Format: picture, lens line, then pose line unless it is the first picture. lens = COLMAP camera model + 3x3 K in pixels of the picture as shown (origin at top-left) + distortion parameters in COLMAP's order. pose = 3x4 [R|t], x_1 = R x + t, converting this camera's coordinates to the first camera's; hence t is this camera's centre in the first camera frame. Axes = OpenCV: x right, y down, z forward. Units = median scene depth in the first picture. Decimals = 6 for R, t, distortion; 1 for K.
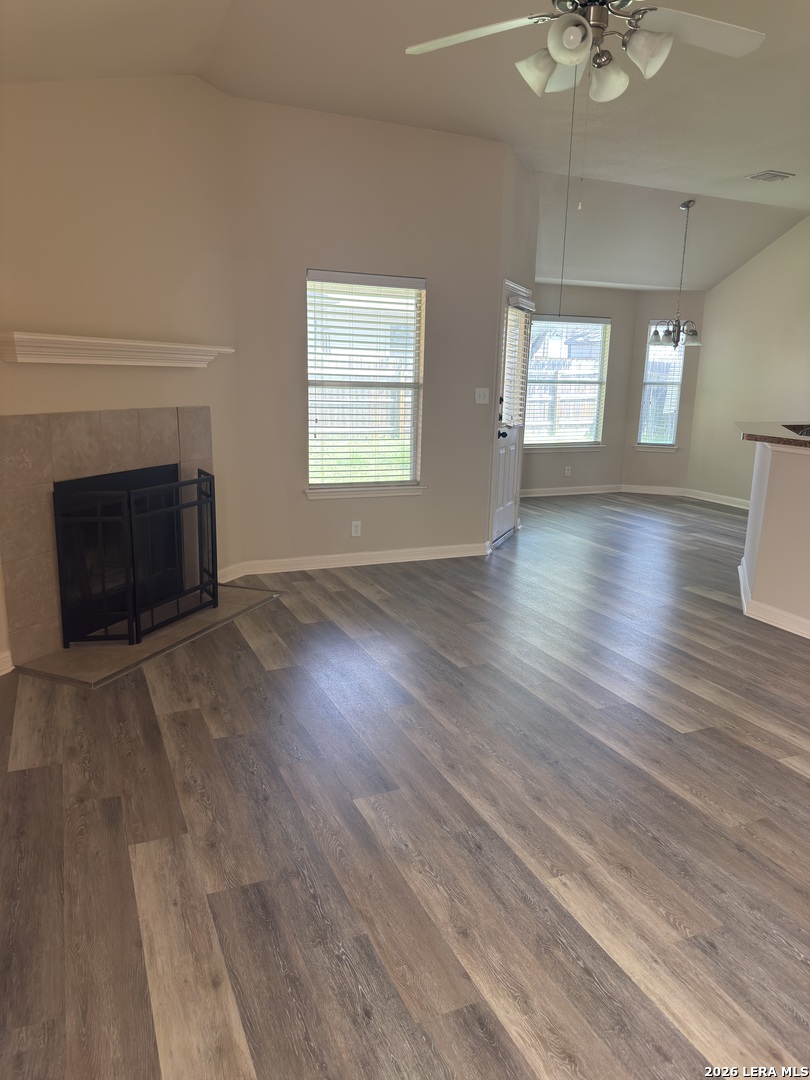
lens RADIAL K [[757.9, 0, 421.1], [0, 757.9, 548.4], [0, 0, 1]] dist [0.036174, -0.044427]
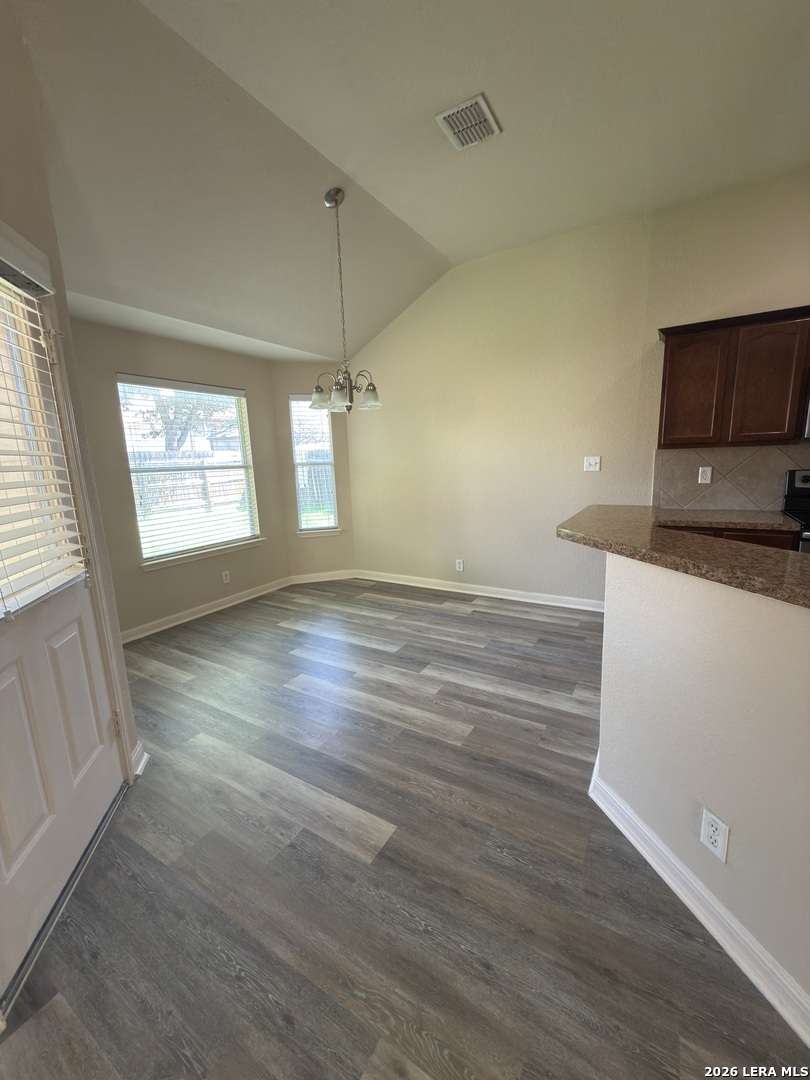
lens RADIAL K [[432.1, 0, 406.1], [0, 432.1, 549.5], [0, 0, 1]] dist [-0.000335, 0.000245]
pose [[0.829152, -0.164231, 0.534355, 0.110243], [0.176350, 0.983907, 0.028759, -0.108242], [-0.530479, 0.070388, 0.844771, 0.500110]]
